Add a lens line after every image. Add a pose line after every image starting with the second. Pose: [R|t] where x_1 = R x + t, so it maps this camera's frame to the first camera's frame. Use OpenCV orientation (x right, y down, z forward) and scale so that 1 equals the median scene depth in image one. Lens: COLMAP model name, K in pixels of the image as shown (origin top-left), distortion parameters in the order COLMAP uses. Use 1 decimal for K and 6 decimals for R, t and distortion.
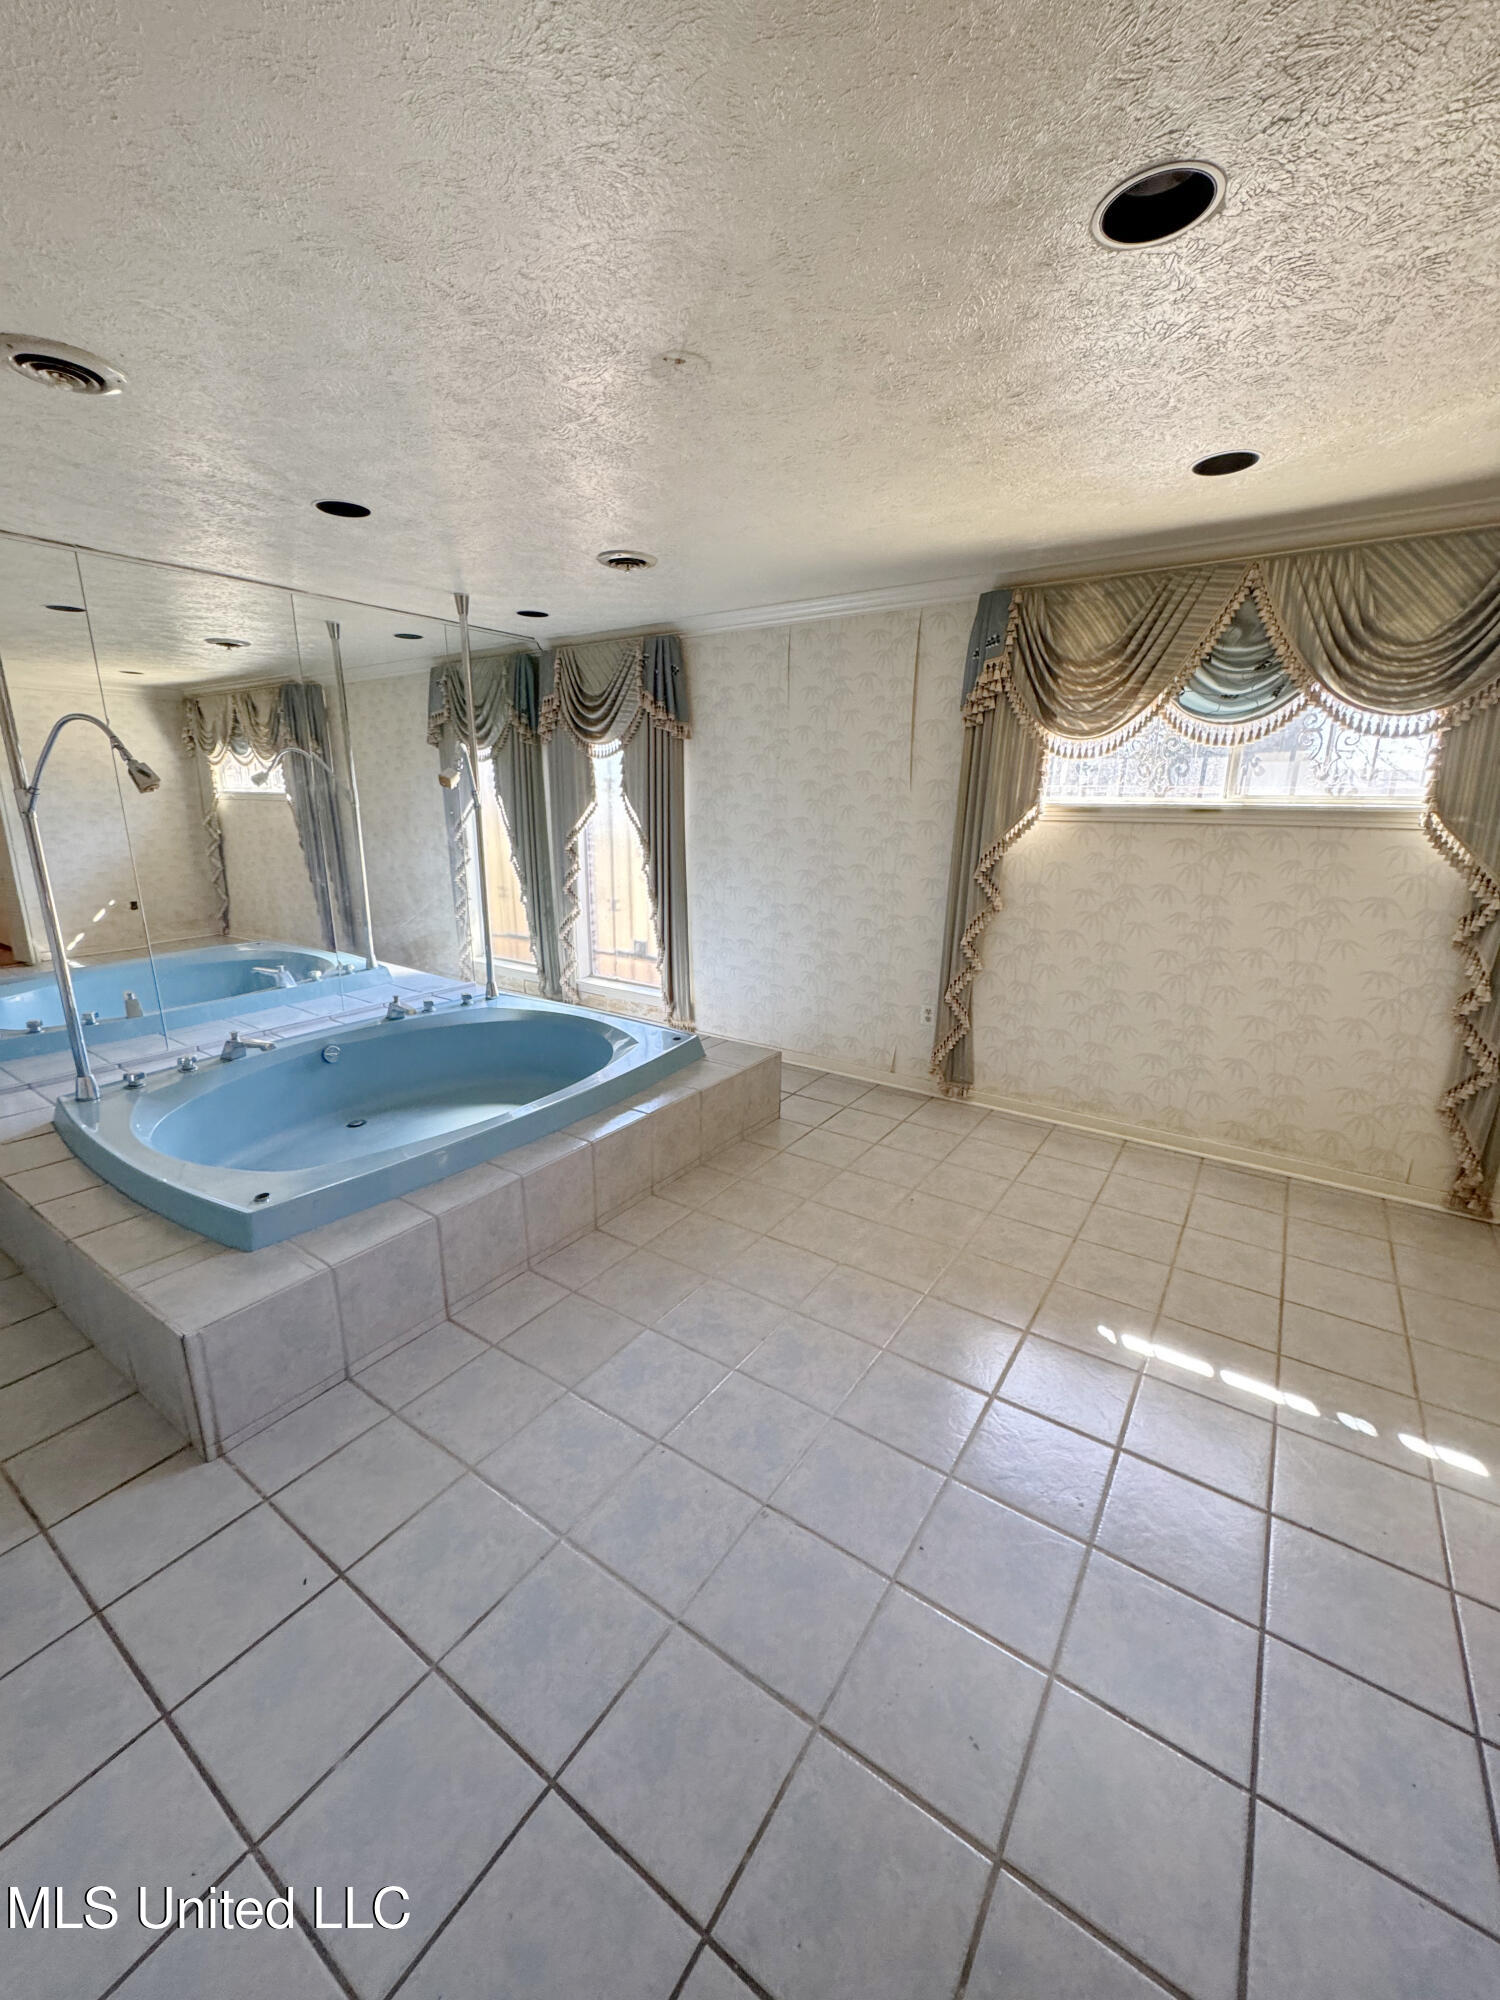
lens RADIAL K [[798.0, 0, 745.9], [0, 798.0, 999.7], [0, 0, 1]] dist [-0.001391, 0.000382]
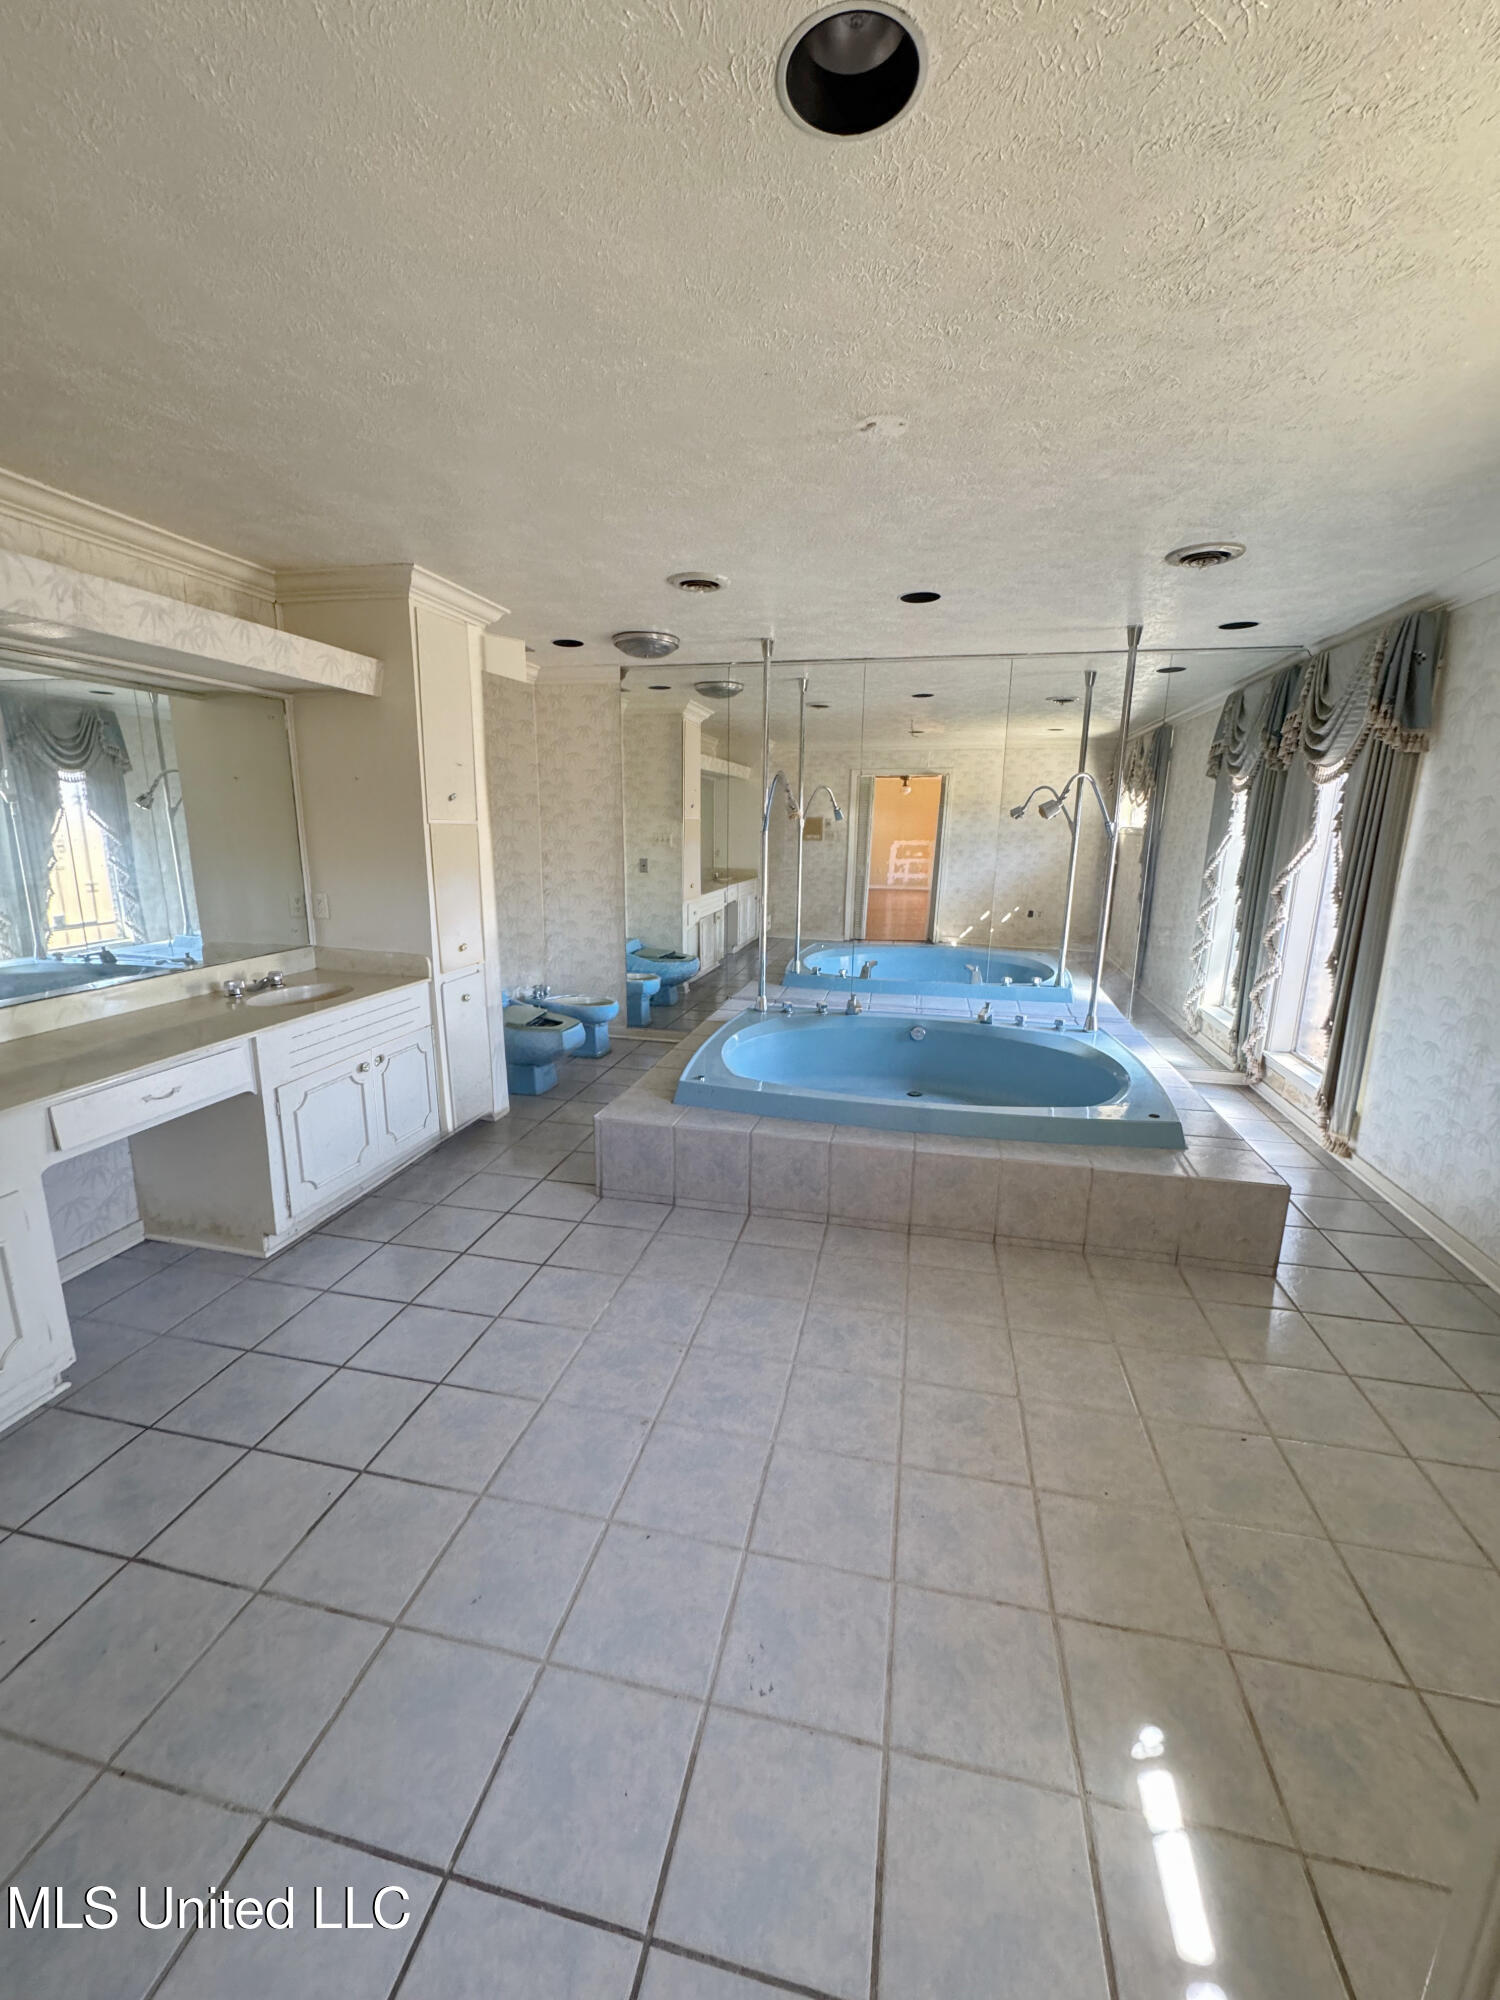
lens RADIAL K [[798.0, 0, 747.2], [0, 798.0, 999.0], [0, 0, 1]] dist [-0.001391, 0.000382]
pose [[0.370778, 0.202379, -0.906403, 0.546621], [-0.245336, 0.962643, 0.114578, -0.067037], [0.895731, 0.179891, 0.406578, 0.294593]]
